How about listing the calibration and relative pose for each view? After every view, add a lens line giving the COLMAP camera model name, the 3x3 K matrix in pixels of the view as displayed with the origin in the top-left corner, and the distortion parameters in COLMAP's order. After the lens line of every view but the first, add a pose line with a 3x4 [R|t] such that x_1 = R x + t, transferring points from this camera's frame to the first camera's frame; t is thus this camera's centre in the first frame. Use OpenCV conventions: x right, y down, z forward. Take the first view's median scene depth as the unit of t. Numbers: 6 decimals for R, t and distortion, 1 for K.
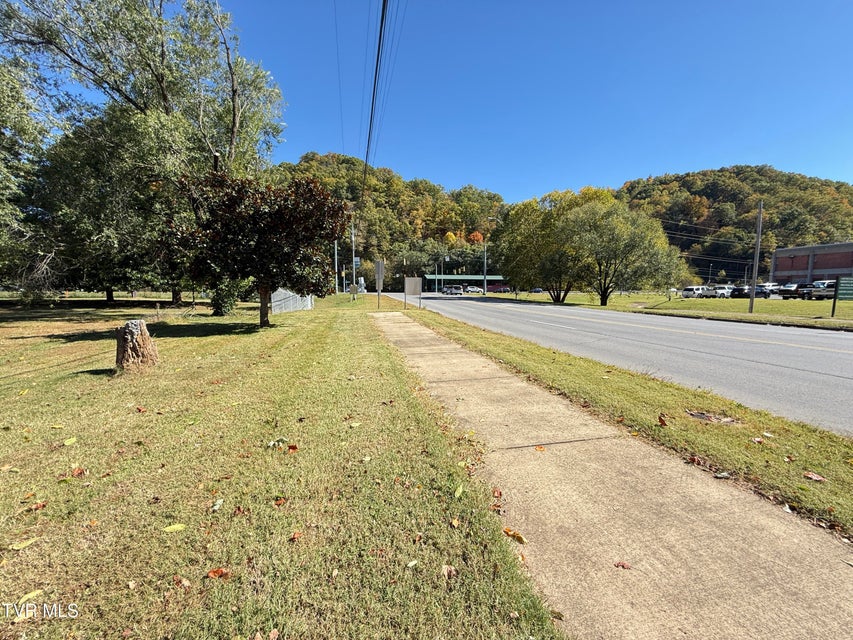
lens RADIAL K [[341.6, 0, 425.8], [0, 341.6, 322.8], [0, 0, 1]] dist [-0.003762, -0.000235]
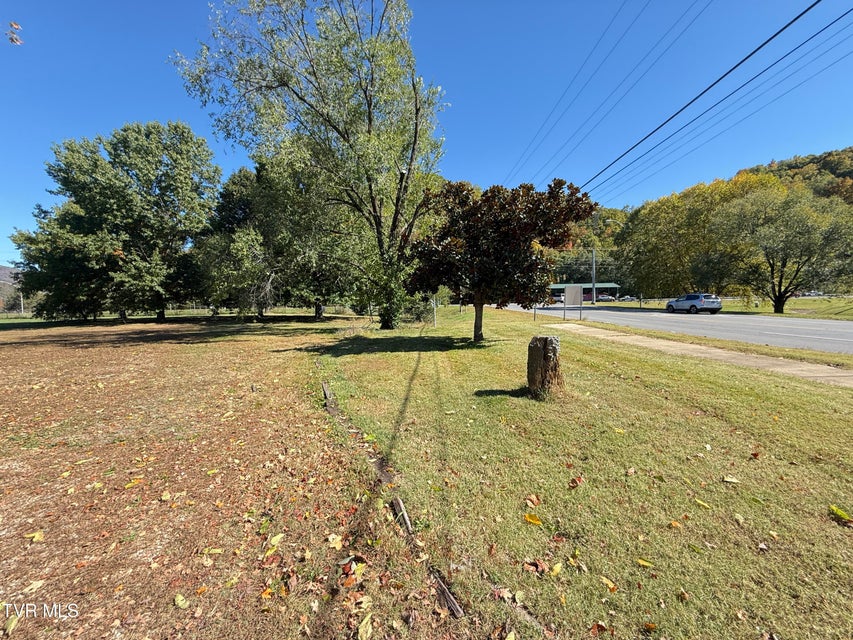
lens RADIAL K [[341.6, 0, 425.8], [0, 341.6, 322.8], [0, 0, 1]] dist [-0.003762, -0.000235]
pose [[0.977743, -0.010976, -0.209518, -0.147270], [0.003834, 0.999399, -0.034463, -0.002299], [0.209770, 0.032893, 0.977197, 0.011090]]
